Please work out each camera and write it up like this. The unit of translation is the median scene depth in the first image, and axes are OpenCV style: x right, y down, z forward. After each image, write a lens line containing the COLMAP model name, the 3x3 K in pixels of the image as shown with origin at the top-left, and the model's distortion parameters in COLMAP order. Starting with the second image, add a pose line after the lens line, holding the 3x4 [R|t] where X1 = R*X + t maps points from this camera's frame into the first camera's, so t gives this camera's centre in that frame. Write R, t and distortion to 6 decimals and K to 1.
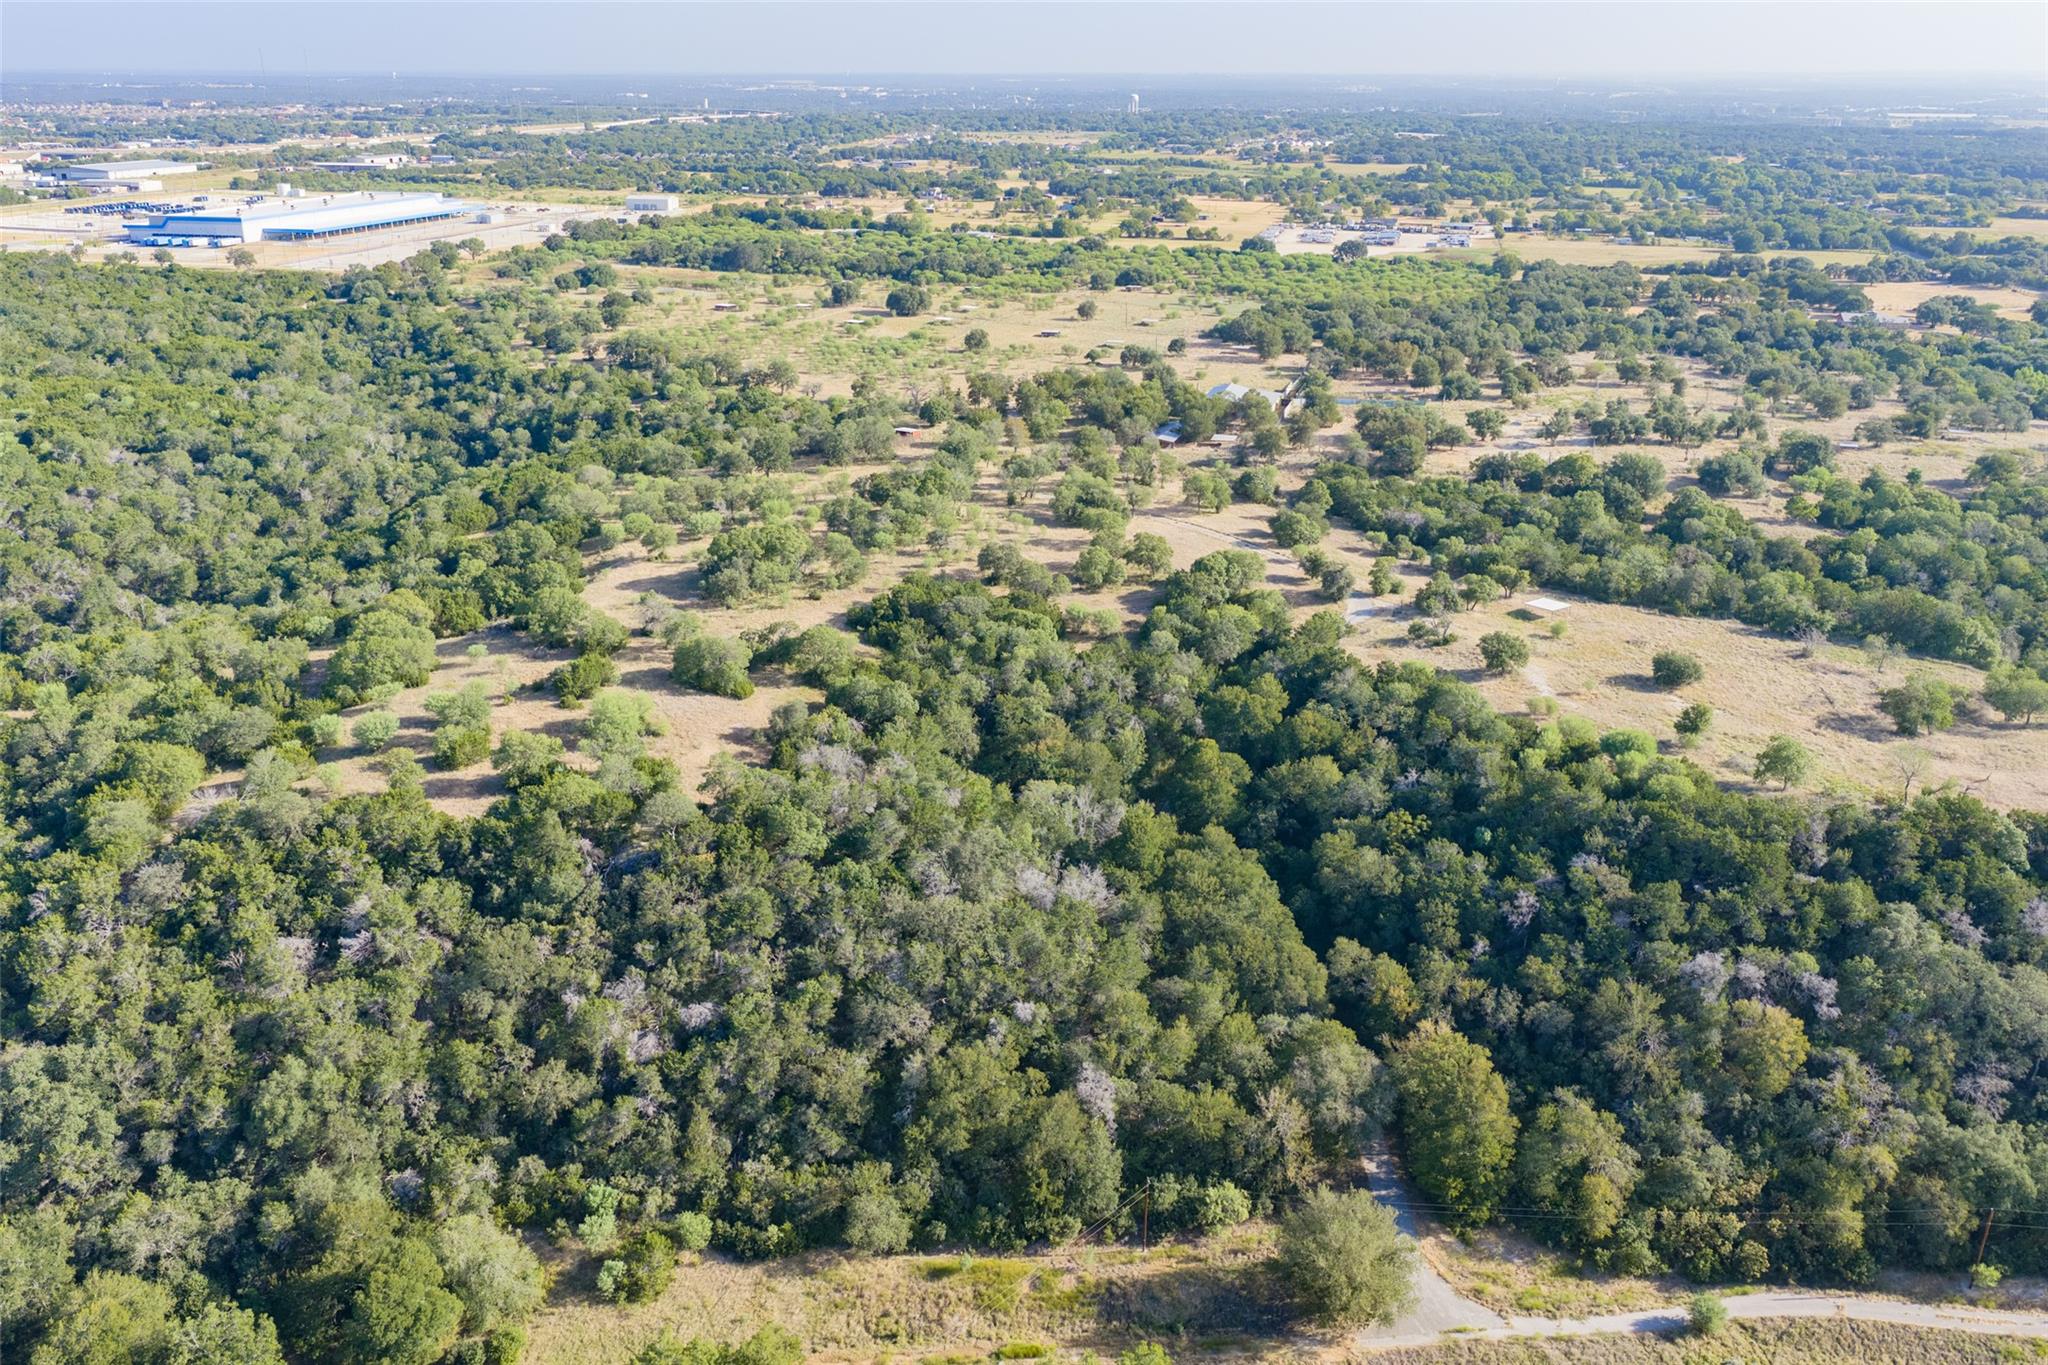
lens RADIAL K [[1728.2, 0, 1027.5], [0, 1728.2, 692.9], [0, 0, 1]] dist [0.020969, -0.018650]
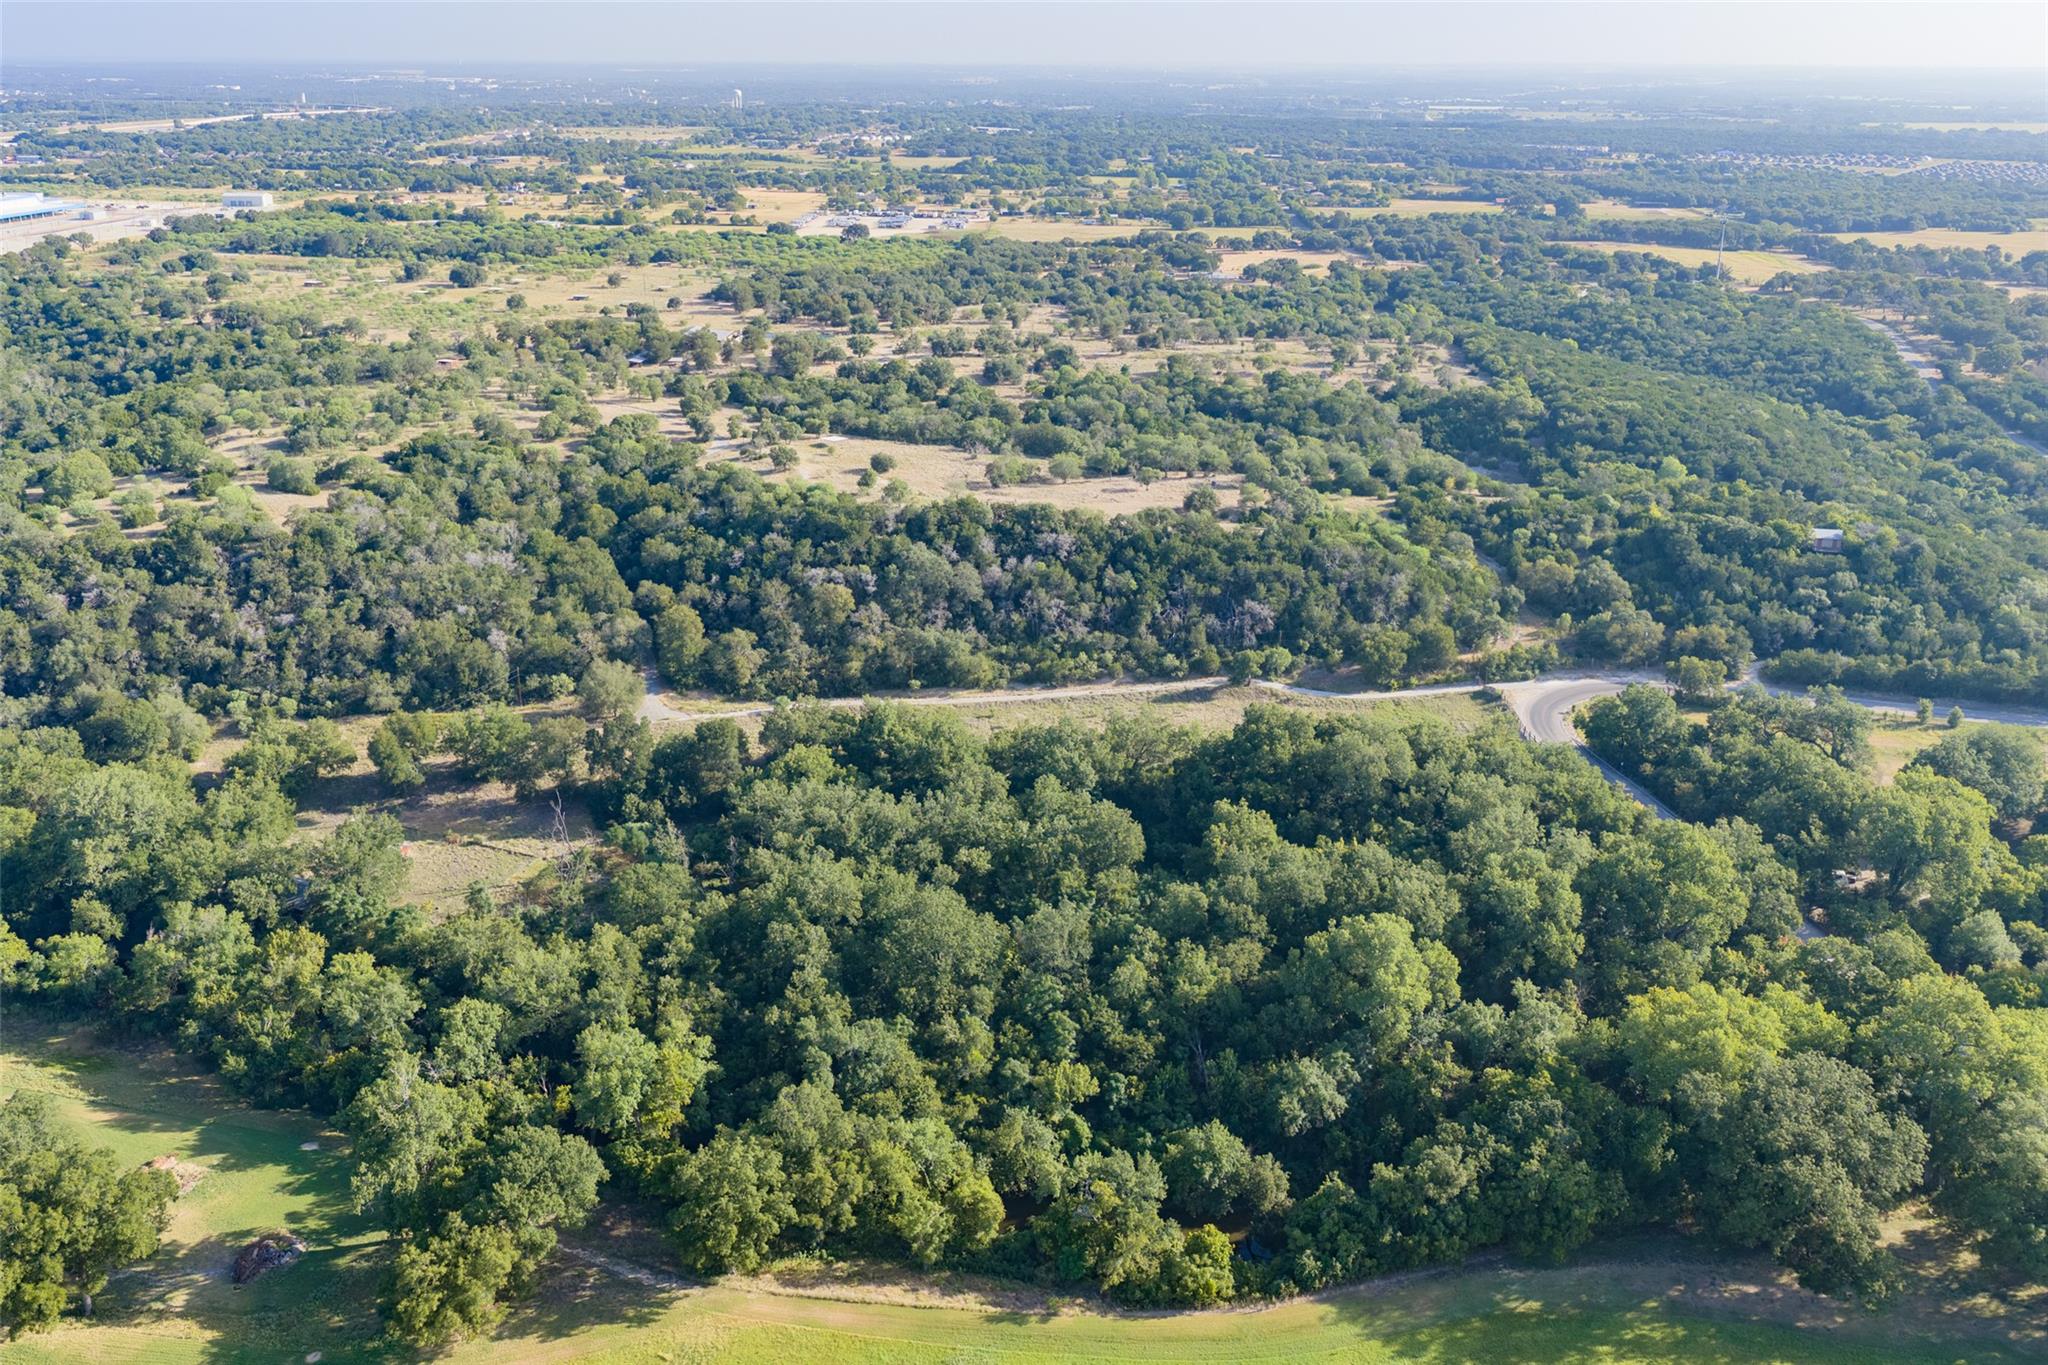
lens RADIAL K [[1728.2, 0, 1026.1], [0, 1728.2, 667.4], [0, 0, 1]] dist [0.020969, -0.018650]
pose [[0.979922, -0.063659, 0.188943, 0.160546], [0.065132, 0.997875, -0.001593, 0.188699], [-0.188440, 0.013867, 0.981987, -0.678125]]
